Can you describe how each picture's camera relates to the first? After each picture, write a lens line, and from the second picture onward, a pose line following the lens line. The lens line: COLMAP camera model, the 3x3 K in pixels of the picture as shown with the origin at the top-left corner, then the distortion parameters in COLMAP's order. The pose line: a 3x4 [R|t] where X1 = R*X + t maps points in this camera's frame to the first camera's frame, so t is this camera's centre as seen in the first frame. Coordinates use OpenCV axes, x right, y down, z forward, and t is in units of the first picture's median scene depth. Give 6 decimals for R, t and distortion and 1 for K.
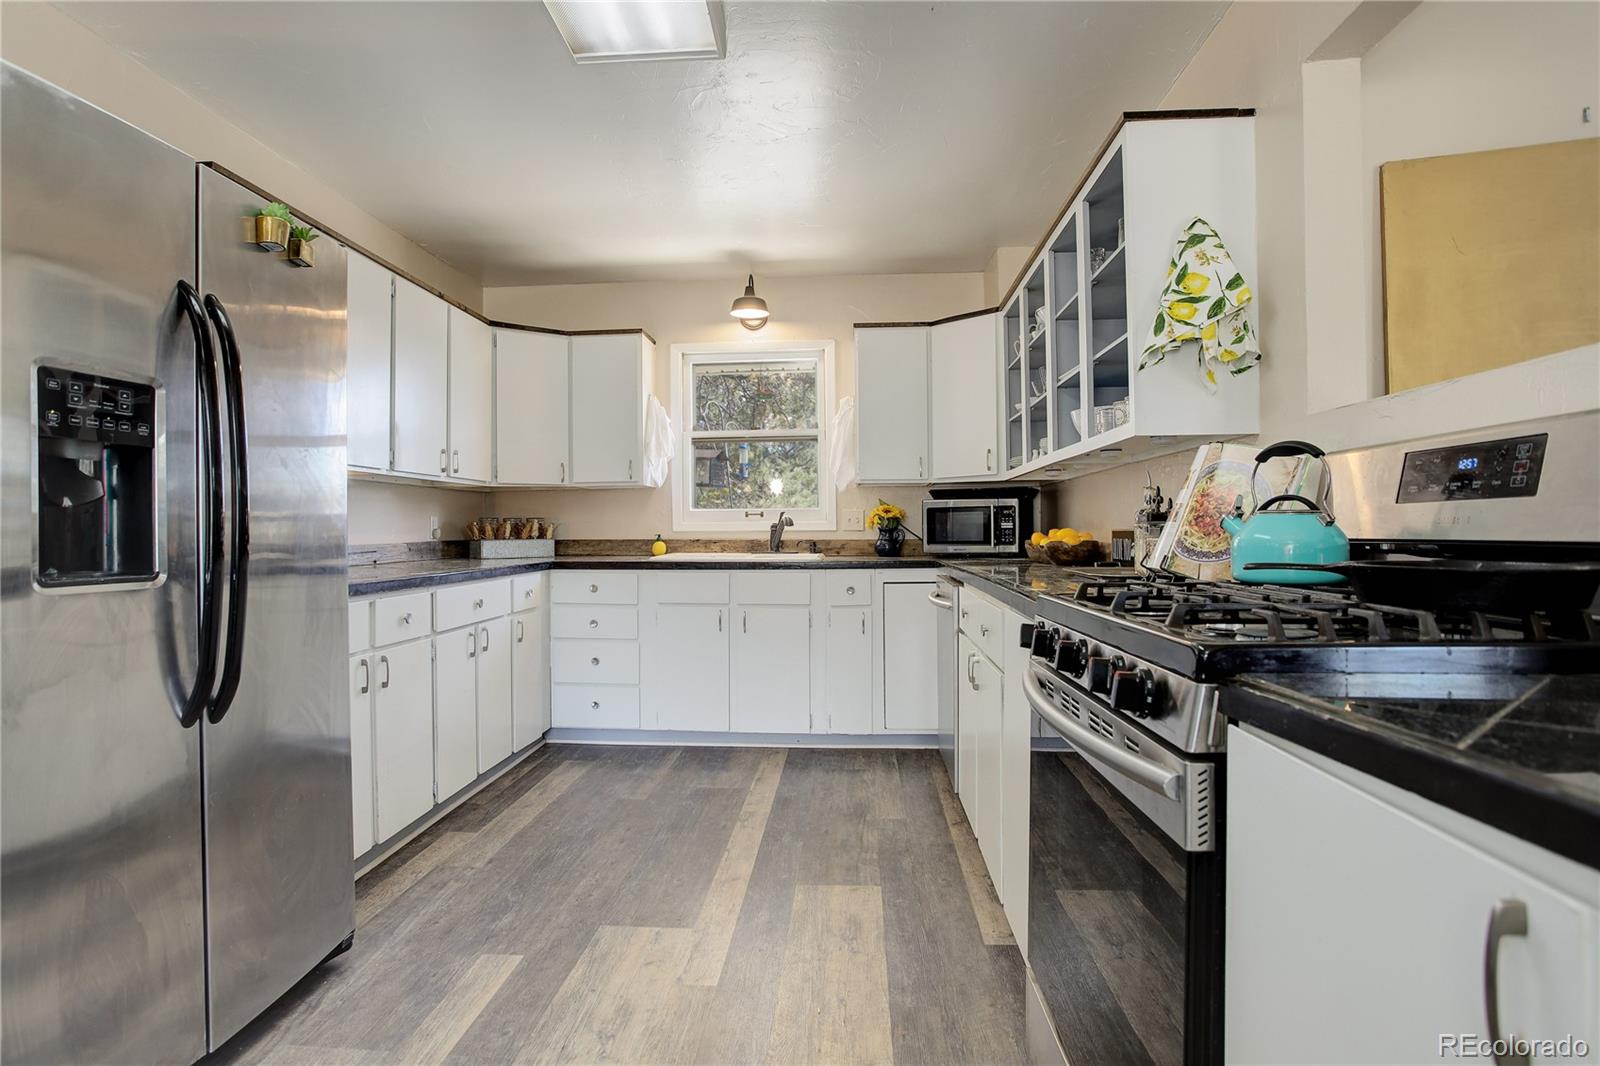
lens RADIAL K [[839.8, 0, 795.7], [0, 839.8, 527.0], [0, 0, 1]] dist [-0.043785, 0.004953]
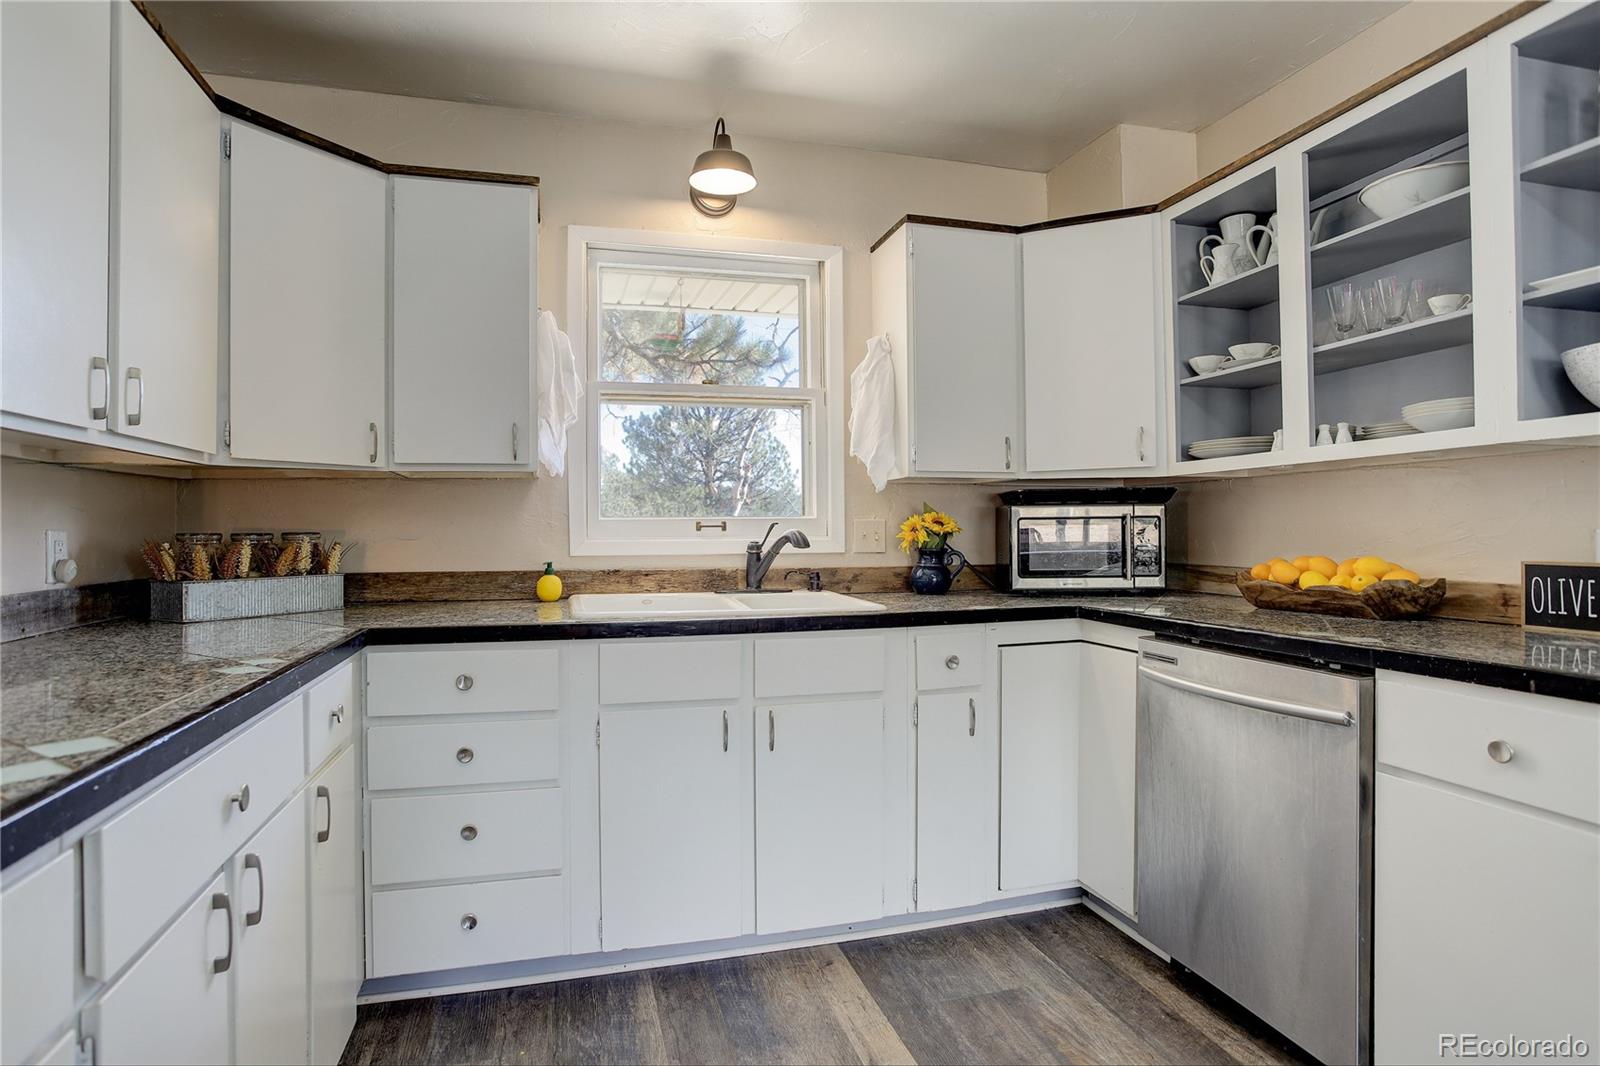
lens RADIAL K [[839.8, 0, 801.5], [0, 839.8, 532.1], [0, 0, 1]] dist [-0.043785, 0.004953]
pose [[0.940597, 0.001301, 0.339523, -0.202474], [-0.002088, 0.999996, 0.001953, -0.012824], [-0.339519, -0.002546, 0.940596, 0.444964]]
